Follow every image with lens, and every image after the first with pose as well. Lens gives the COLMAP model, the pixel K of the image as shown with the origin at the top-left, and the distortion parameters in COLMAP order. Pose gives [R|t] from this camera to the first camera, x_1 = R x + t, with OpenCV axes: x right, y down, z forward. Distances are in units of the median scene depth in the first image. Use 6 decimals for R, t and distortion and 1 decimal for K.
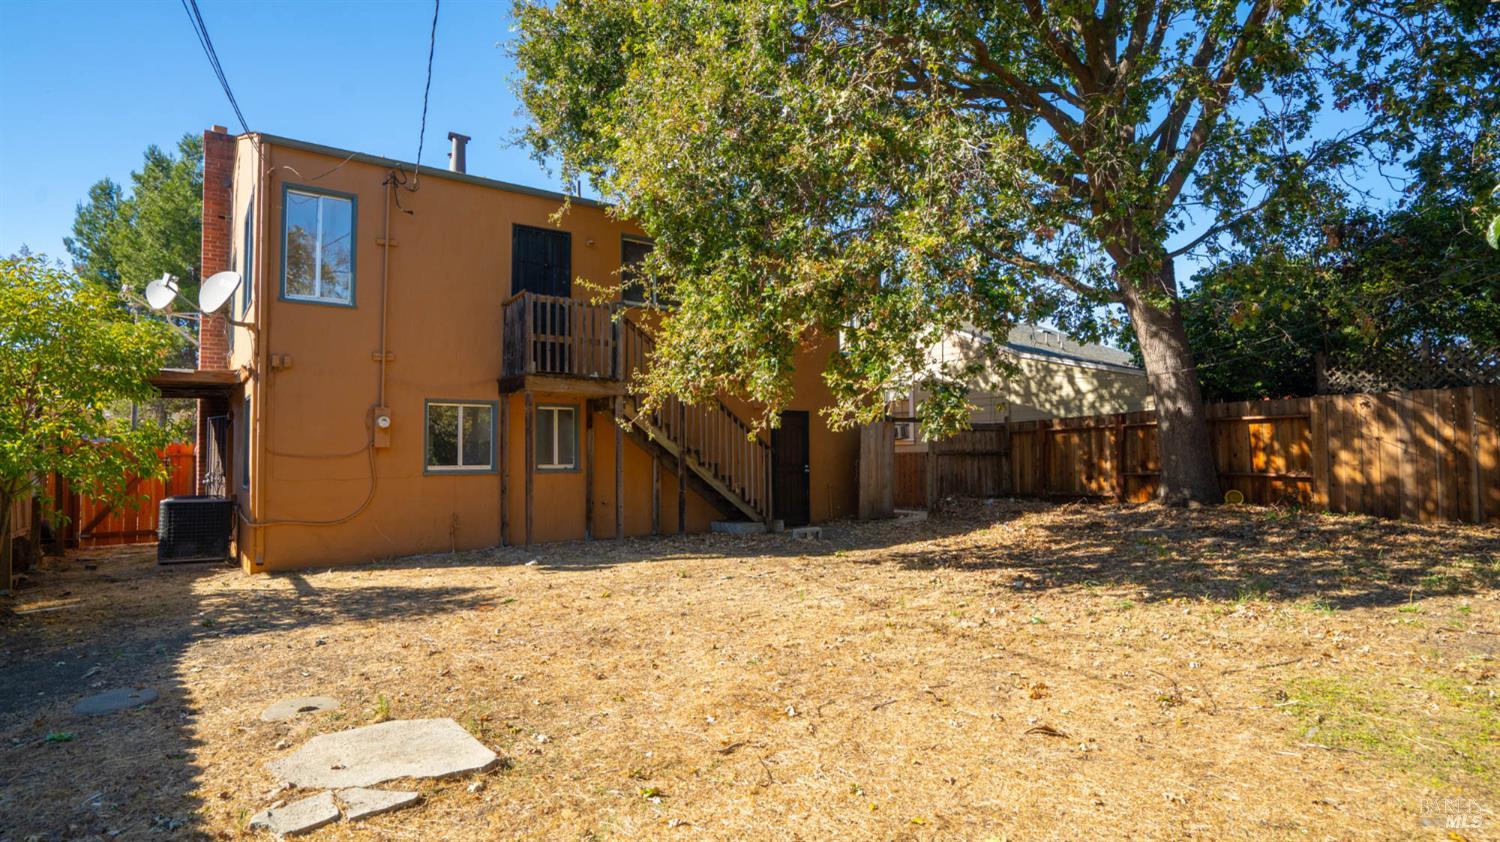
lens RADIAL K [[788.7, 0, 753.6], [0, 788.7, 427.8], [0, 0, 1]] dist [-0.000240, 0.000672]
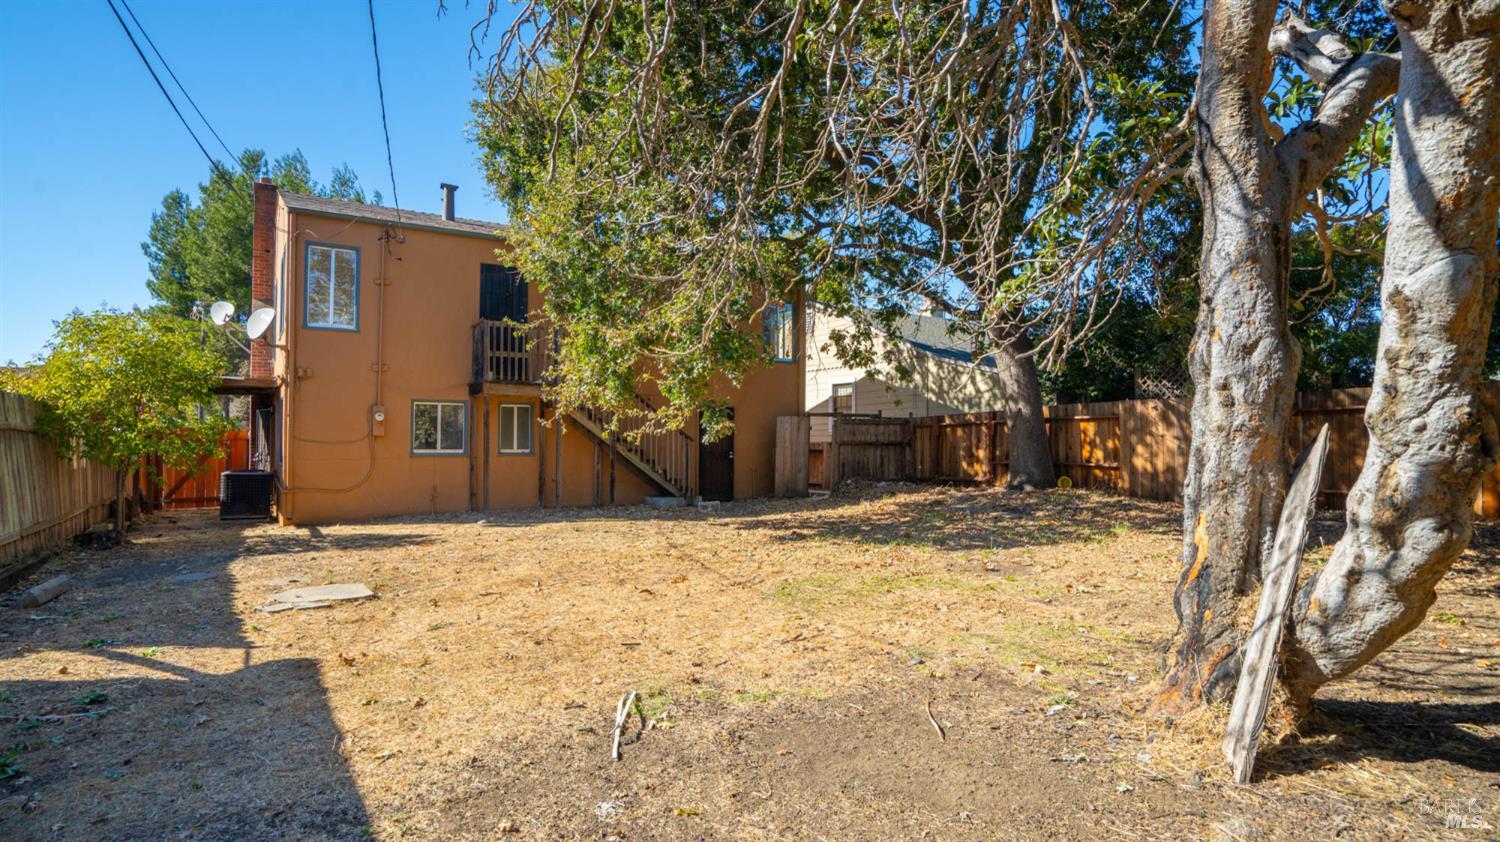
lens RADIAL K [[788.7, 0, 742.7], [0, 788.7, 426.5], [0, 0, 1]] dist [-0.000240, 0.000672]
pose [[0.997907, 0.009037, -0.064028, 0.207207], [-0.007876, 0.999800, 0.018361, -0.017864], [0.064181, -0.017819, 0.997779, -0.267063]]
